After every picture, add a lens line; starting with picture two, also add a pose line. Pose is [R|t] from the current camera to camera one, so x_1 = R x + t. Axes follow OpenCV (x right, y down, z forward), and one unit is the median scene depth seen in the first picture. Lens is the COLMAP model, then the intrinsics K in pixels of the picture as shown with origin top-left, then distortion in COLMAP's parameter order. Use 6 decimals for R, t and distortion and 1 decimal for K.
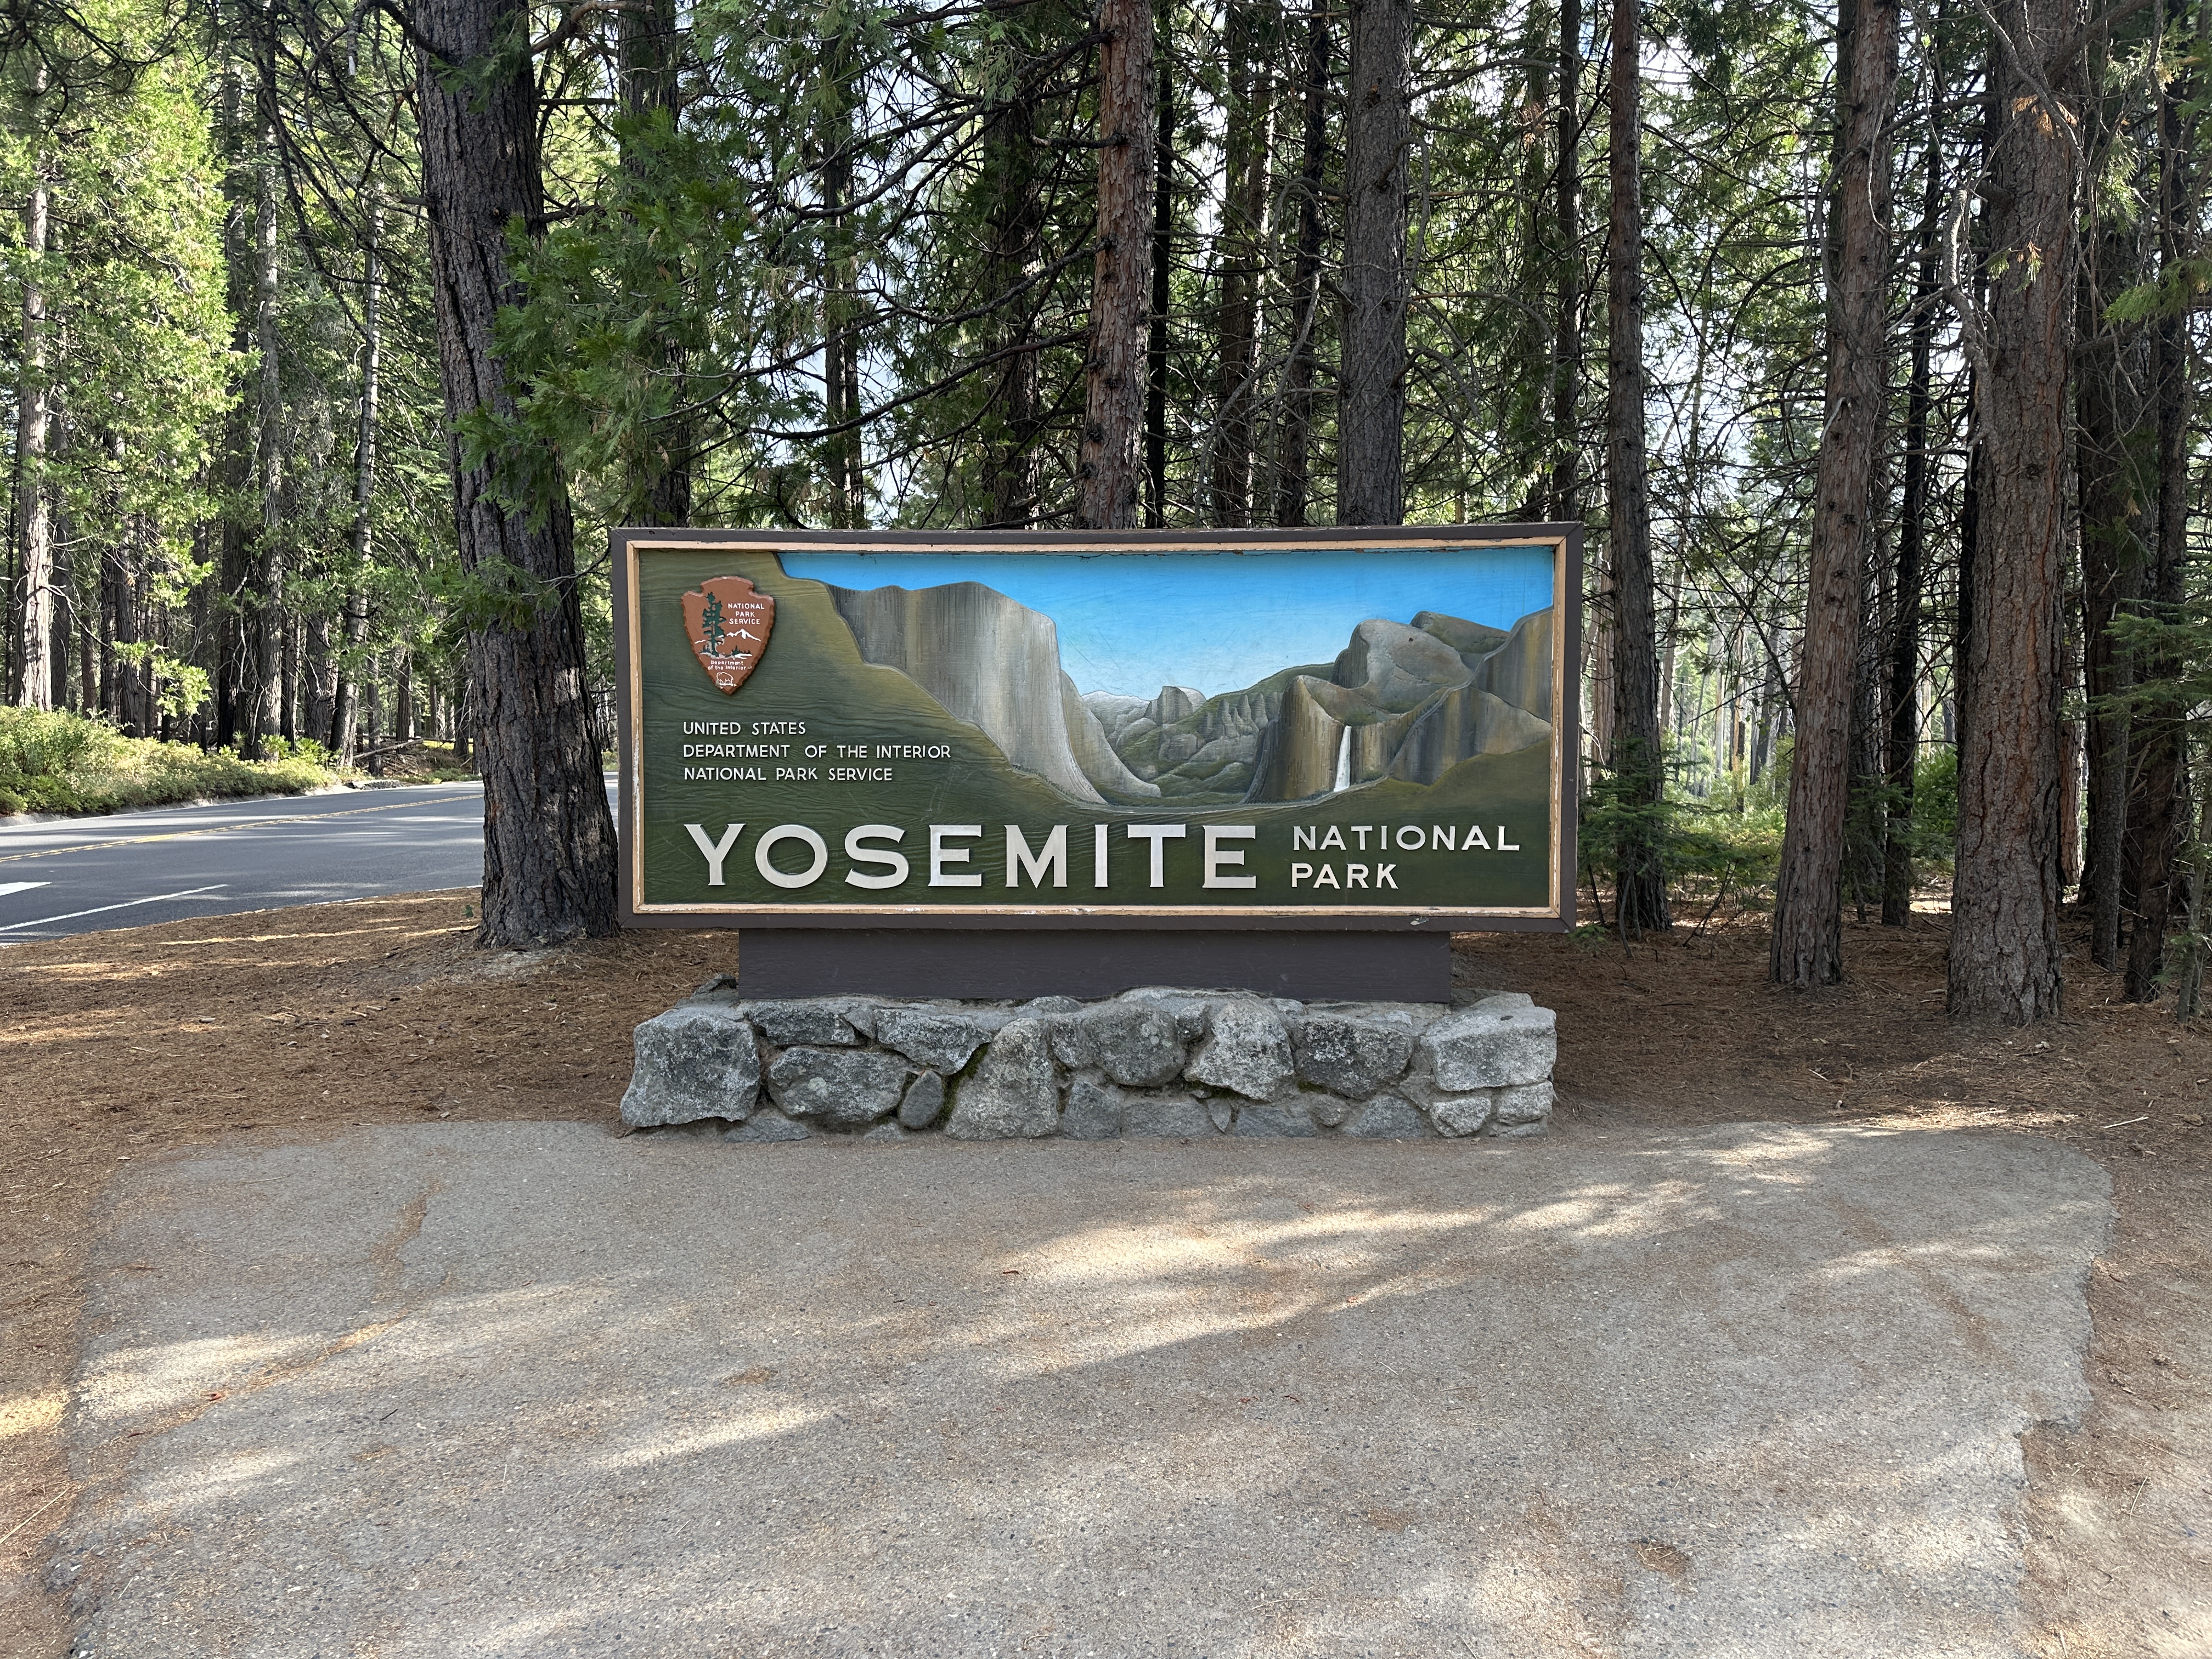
lens RADIAL K [[1564.2, 0, 1106.0], [0, 1564.2, 829.5], [0, 0, 1]] dist [0.171885, -0.272201]
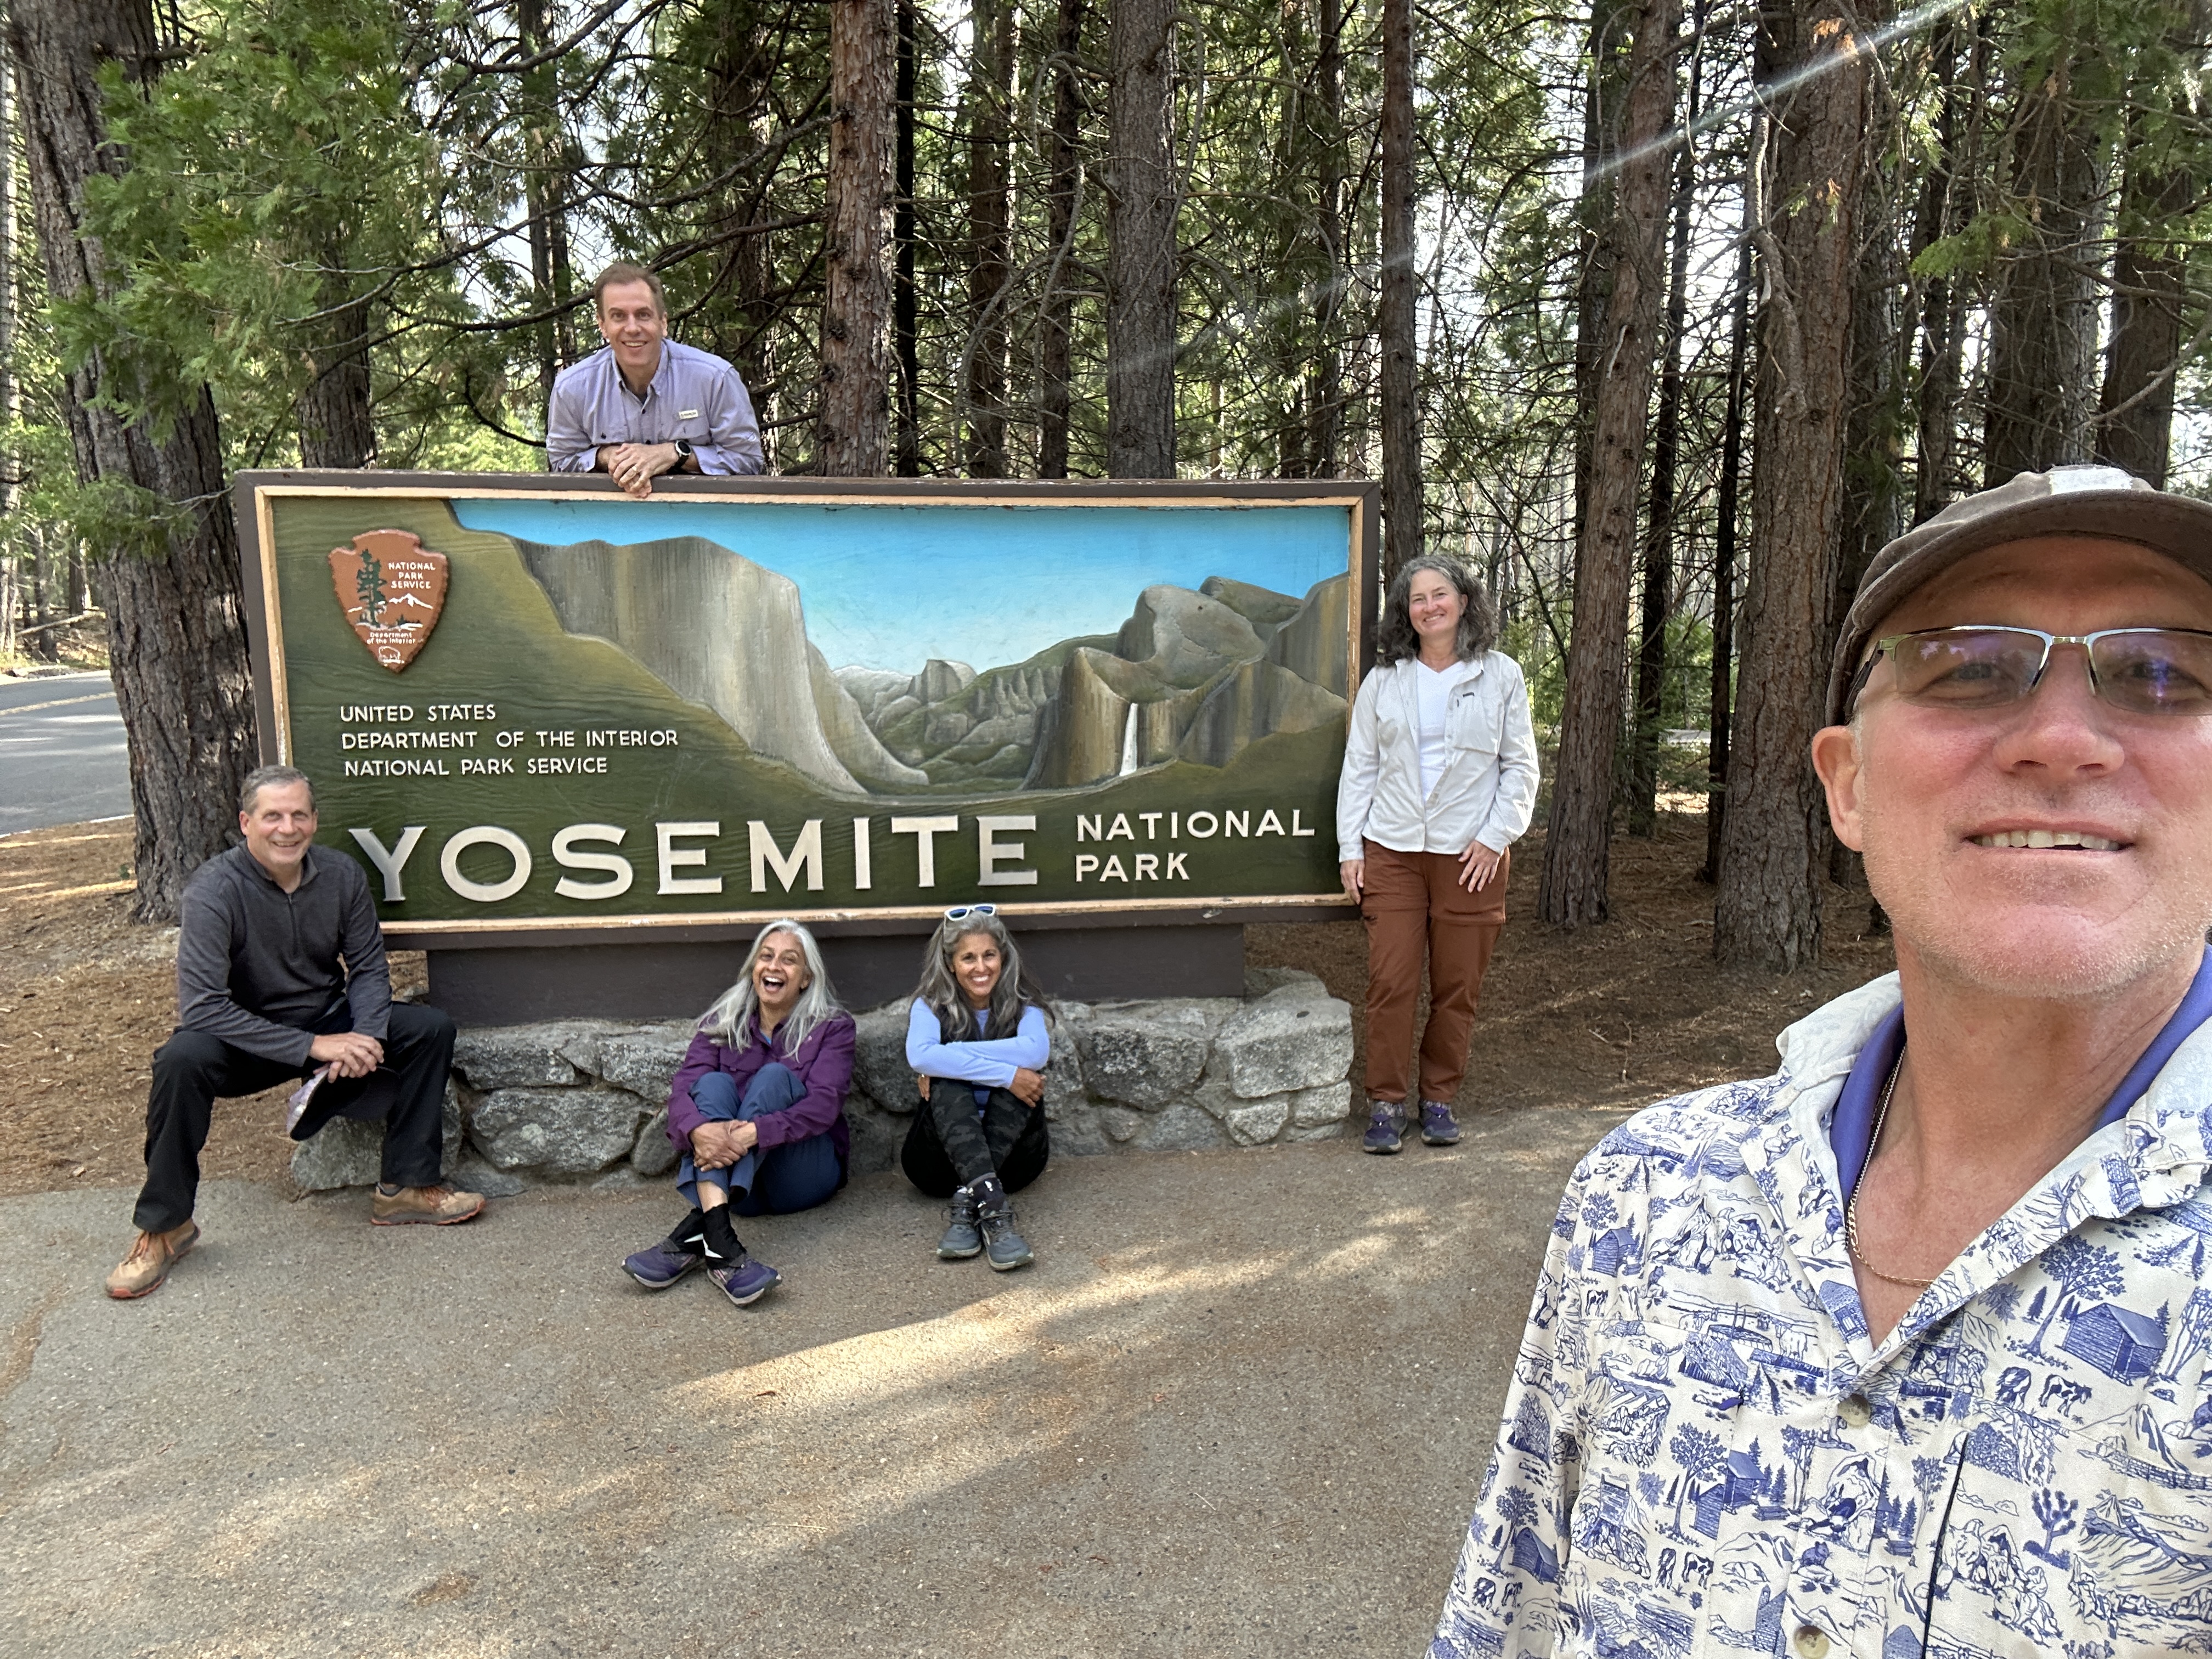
lens RADIAL K [[1541.7, 0, 1140.7], [0, 1541.7, 841.1], [0, 0, 1]] dist [0.136326, -0.228734]
pose [[0.984706, -0.029716, 0.171672, 0.001922], [0.013506, 0.995402, 0.094831, -0.071268], [-0.173701, -0.091062, 0.980579, 0.116543]]
